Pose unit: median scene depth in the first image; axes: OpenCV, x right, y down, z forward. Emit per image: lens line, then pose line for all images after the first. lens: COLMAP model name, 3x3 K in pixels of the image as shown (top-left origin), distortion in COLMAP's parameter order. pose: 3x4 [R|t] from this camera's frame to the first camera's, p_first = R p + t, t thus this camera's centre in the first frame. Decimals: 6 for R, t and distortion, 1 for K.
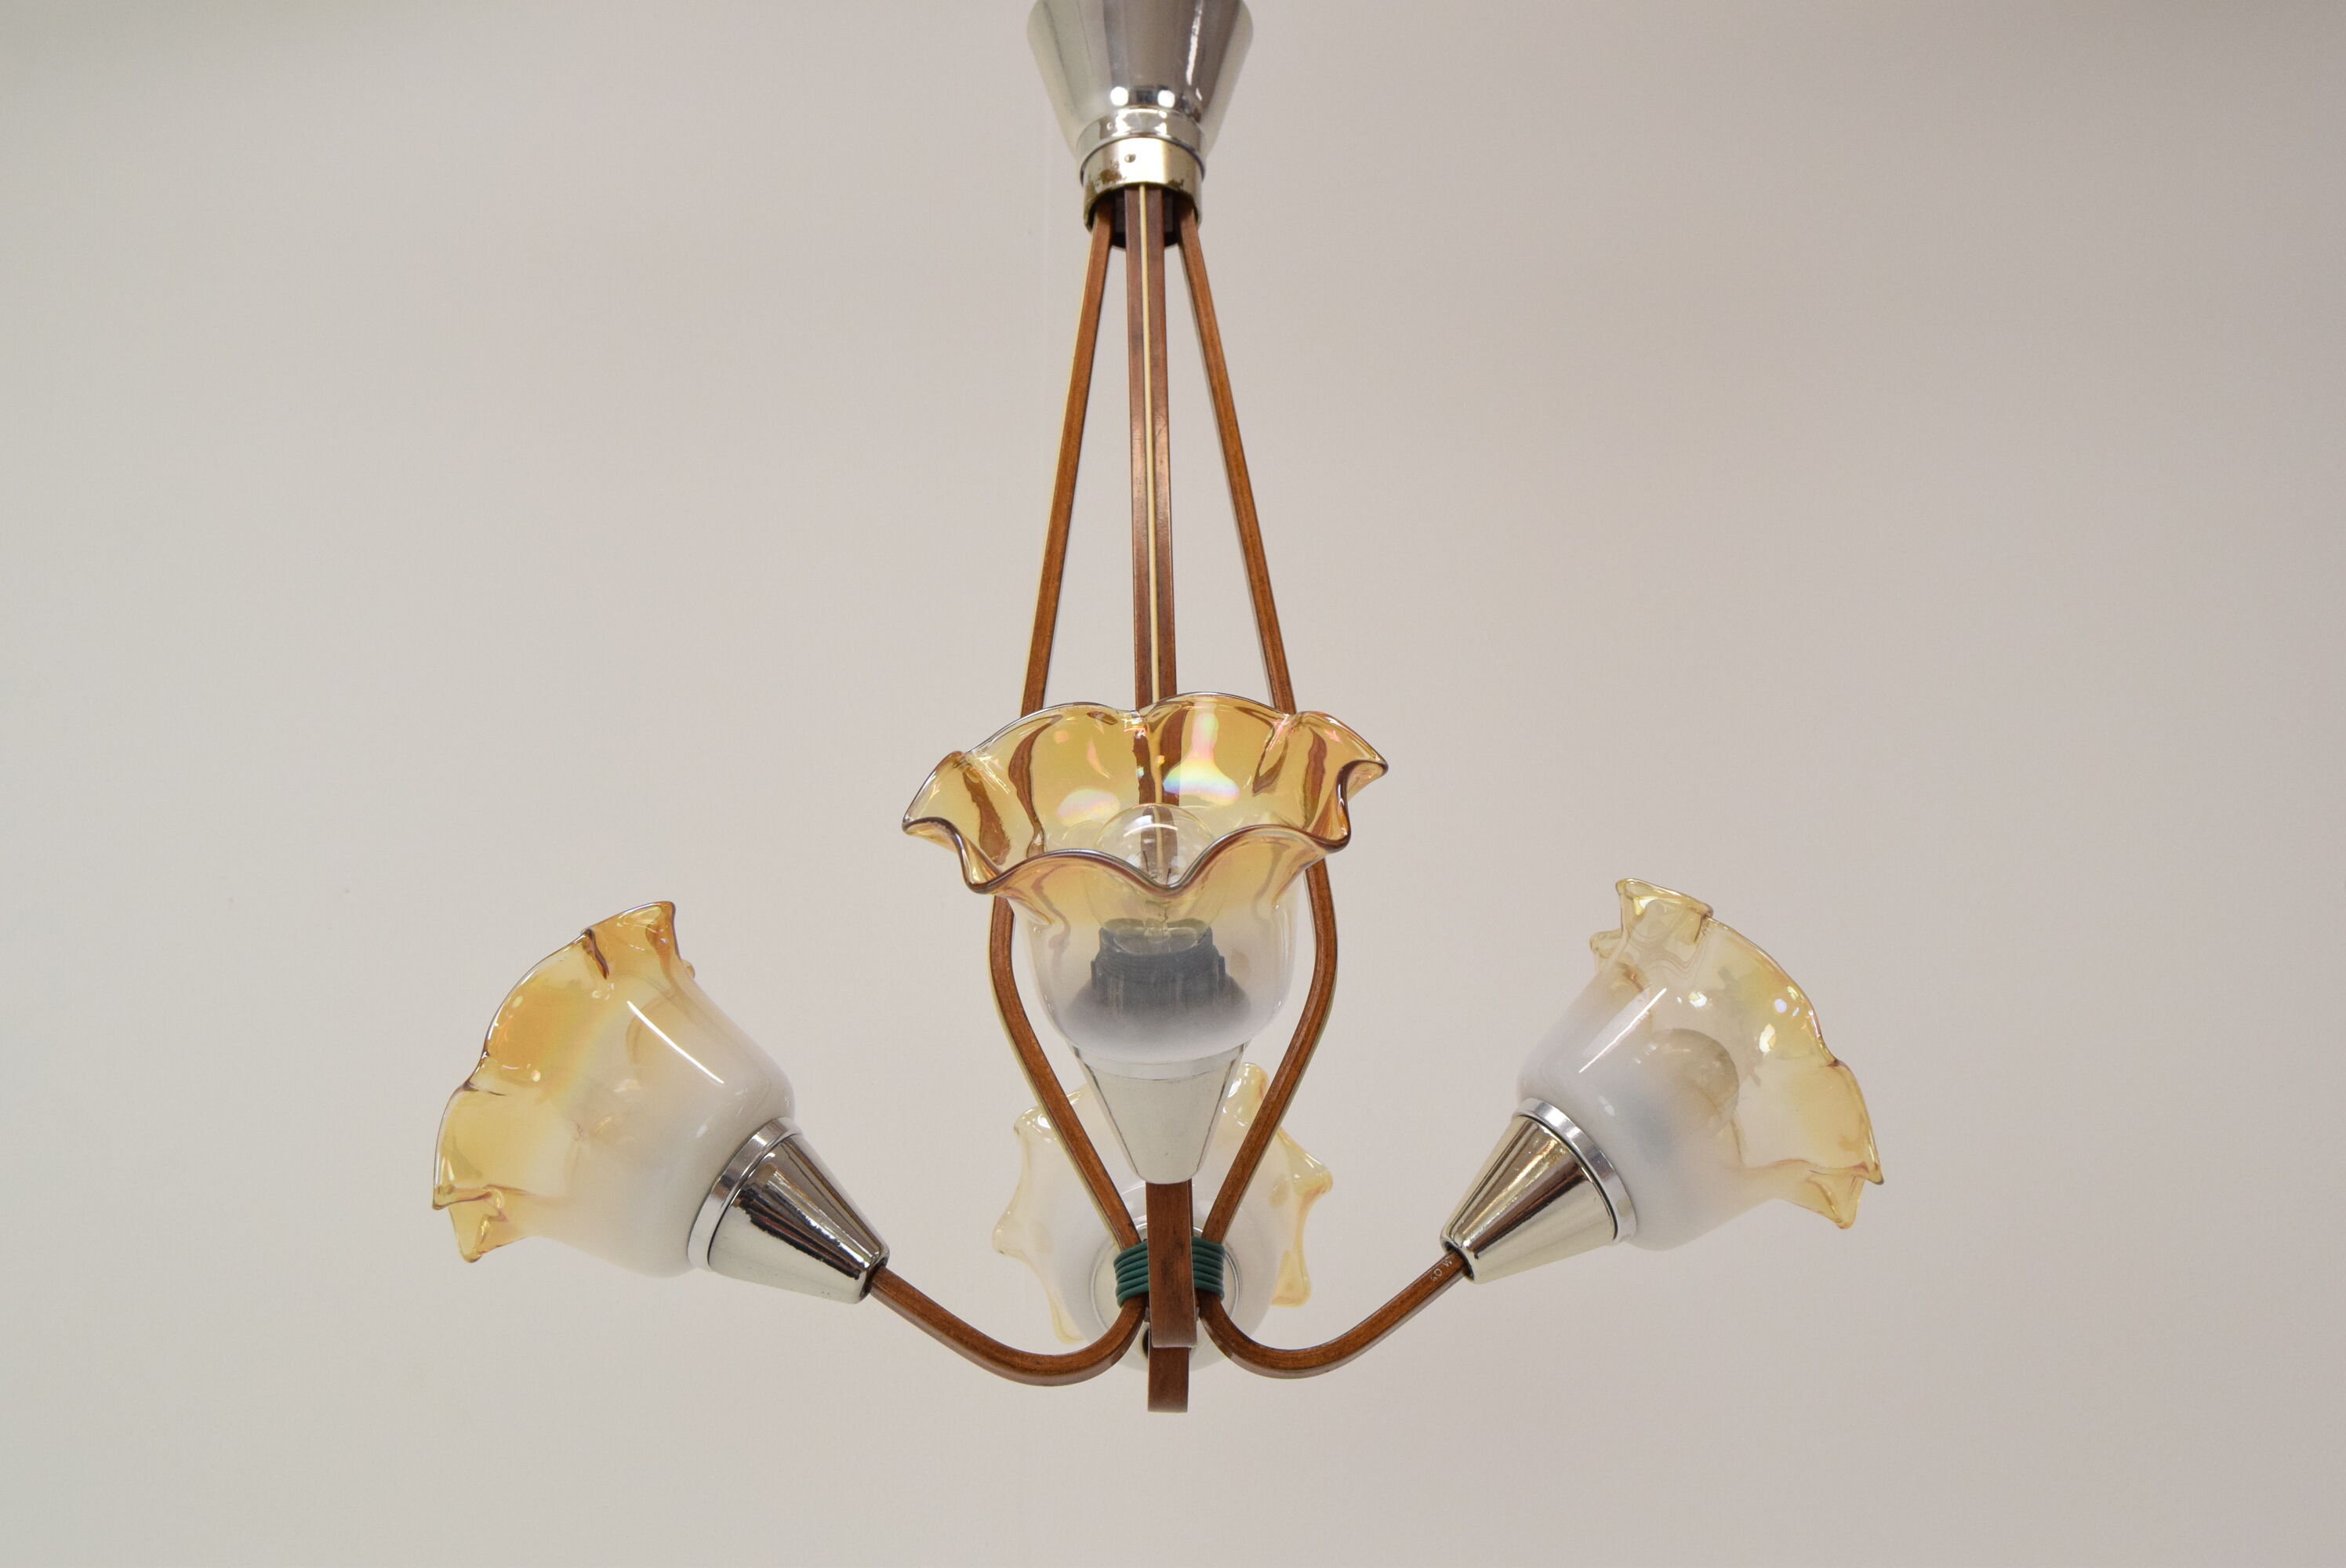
lens RADIAL K [[3000.9, 0, 1163.9], [0, 3000.9, 807.6], [0, 0, 1]] dist [0.043516, 0.000000]
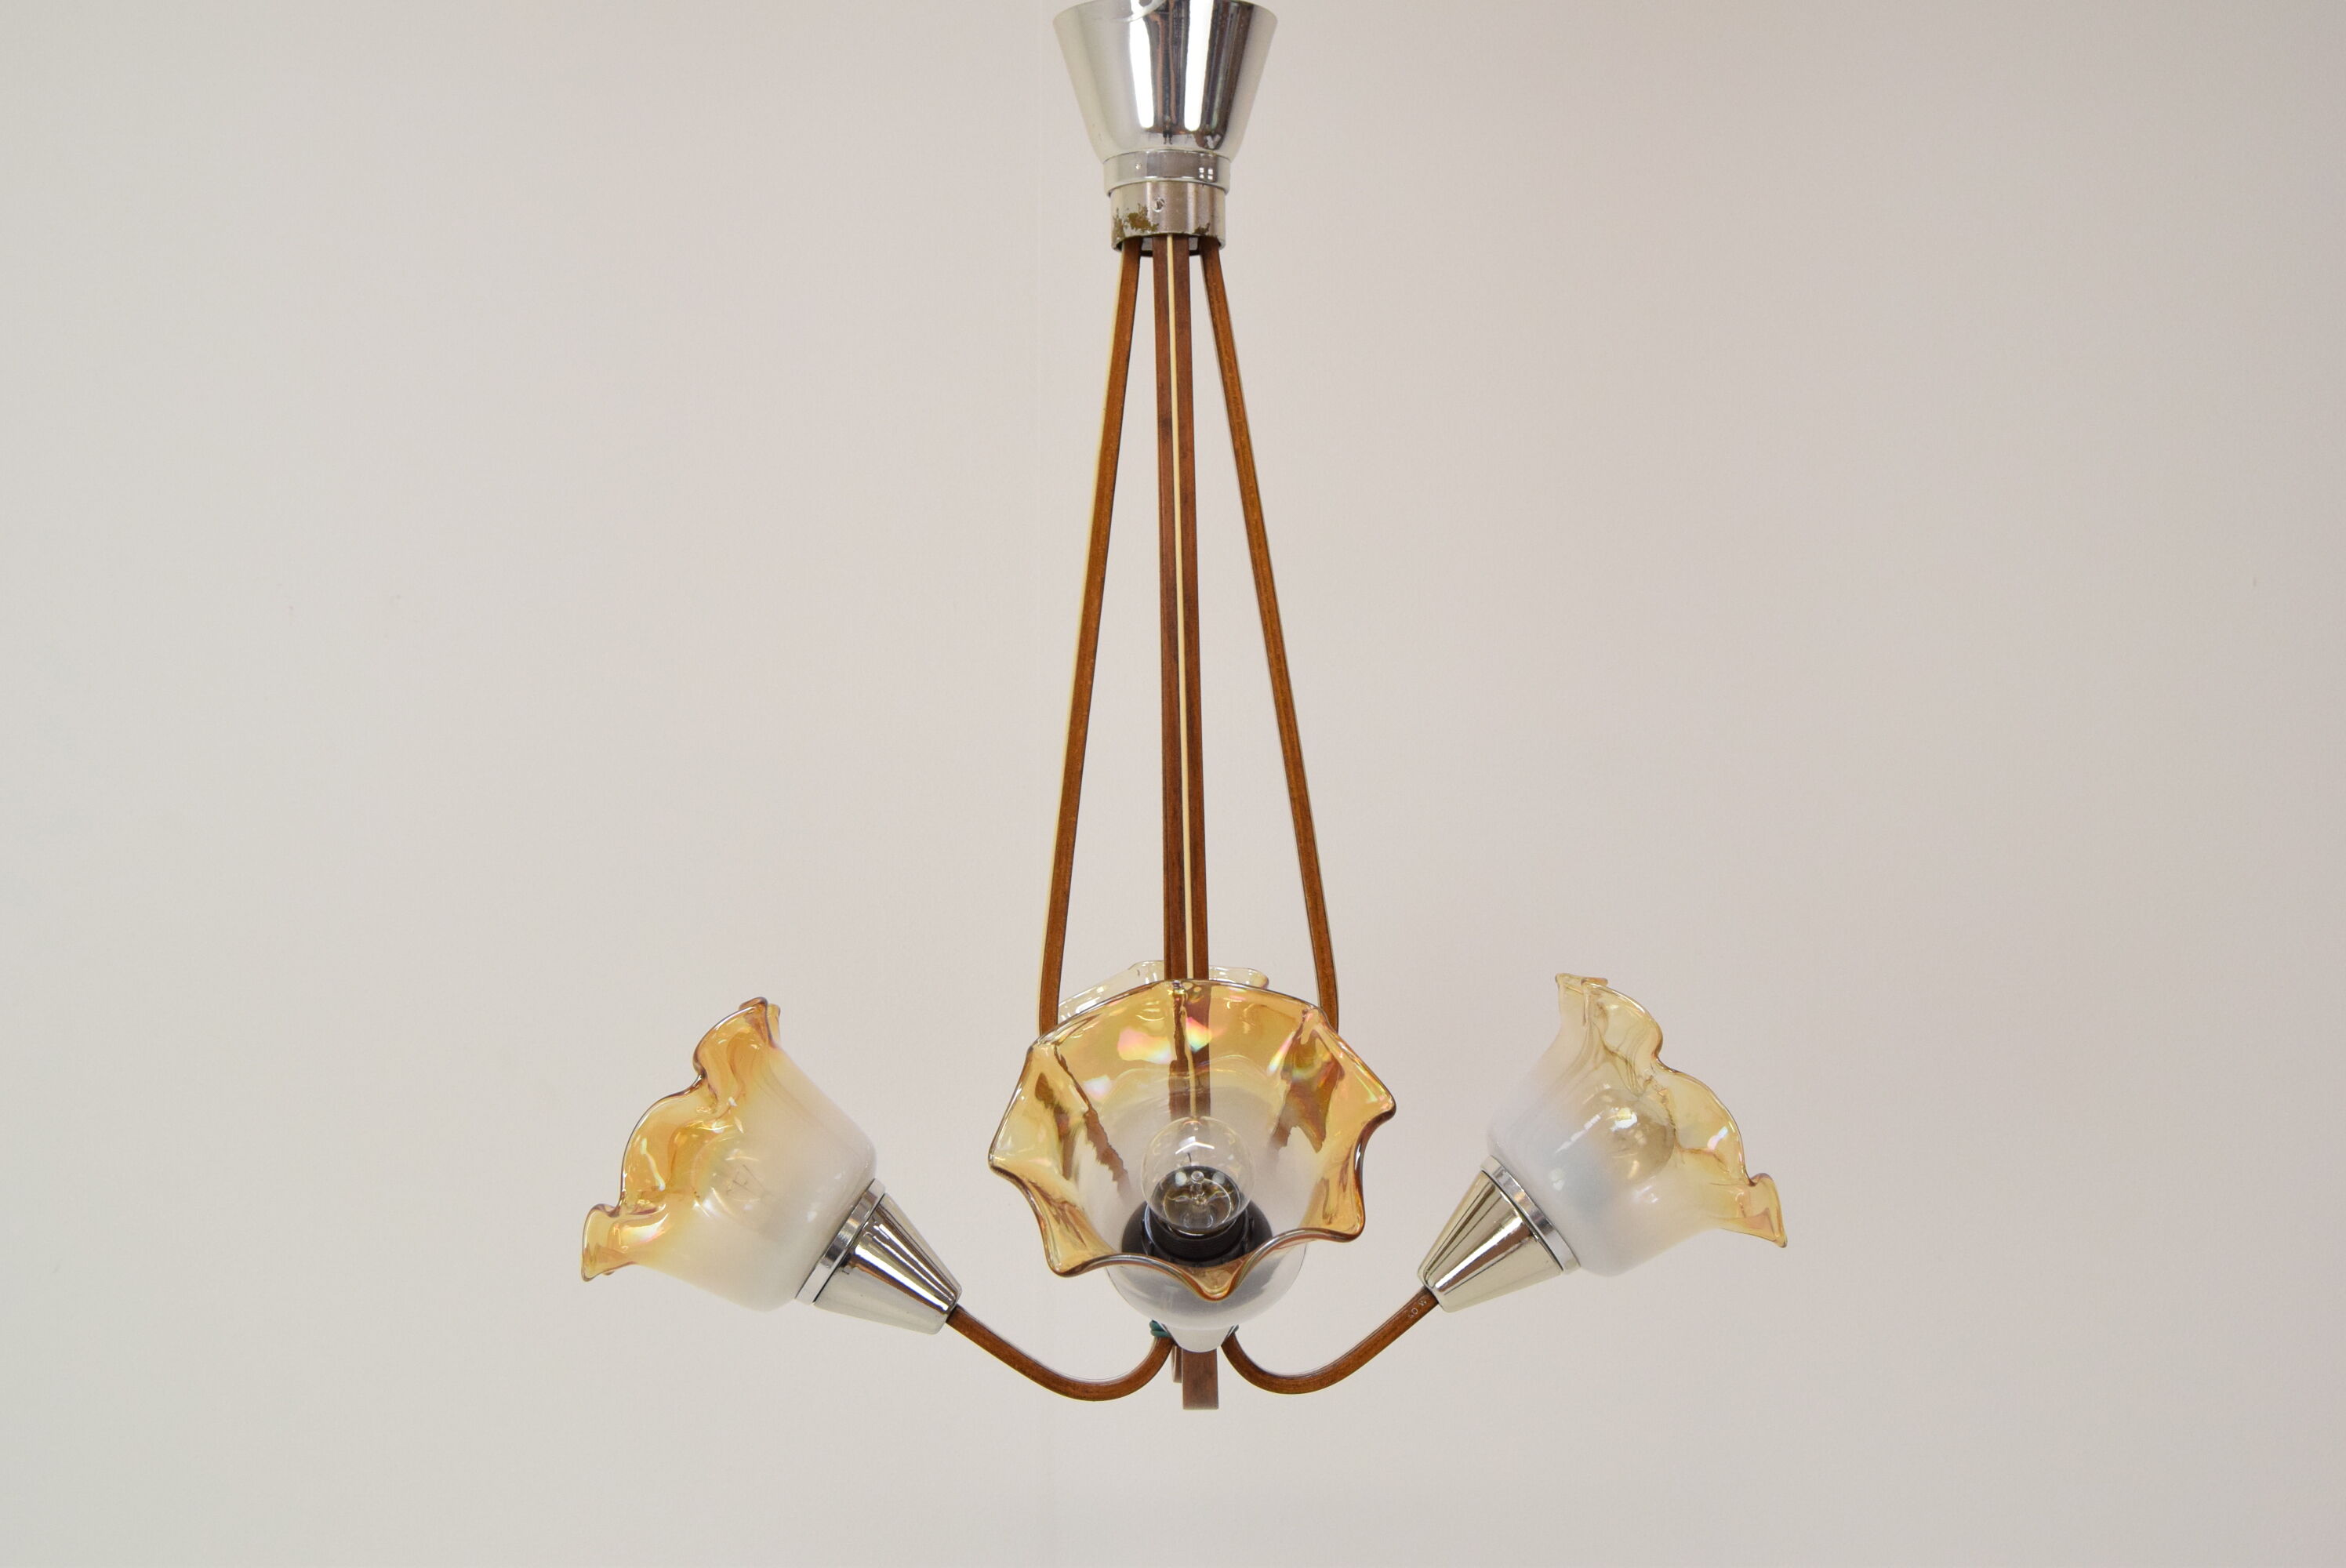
lens RADIAL K [[3000.9, 0, 1188.5], [0, 3000.9, 796.4], [0, 0, 1]] dist [0.043516, 0.000000]
pose [[0.999534, 0.001523, 0.030477, -0.035505], [-0.014319, 0.905376, 0.424368, -0.518541], [-0.026947, -0.424607, 0.904977, -0.016399]]
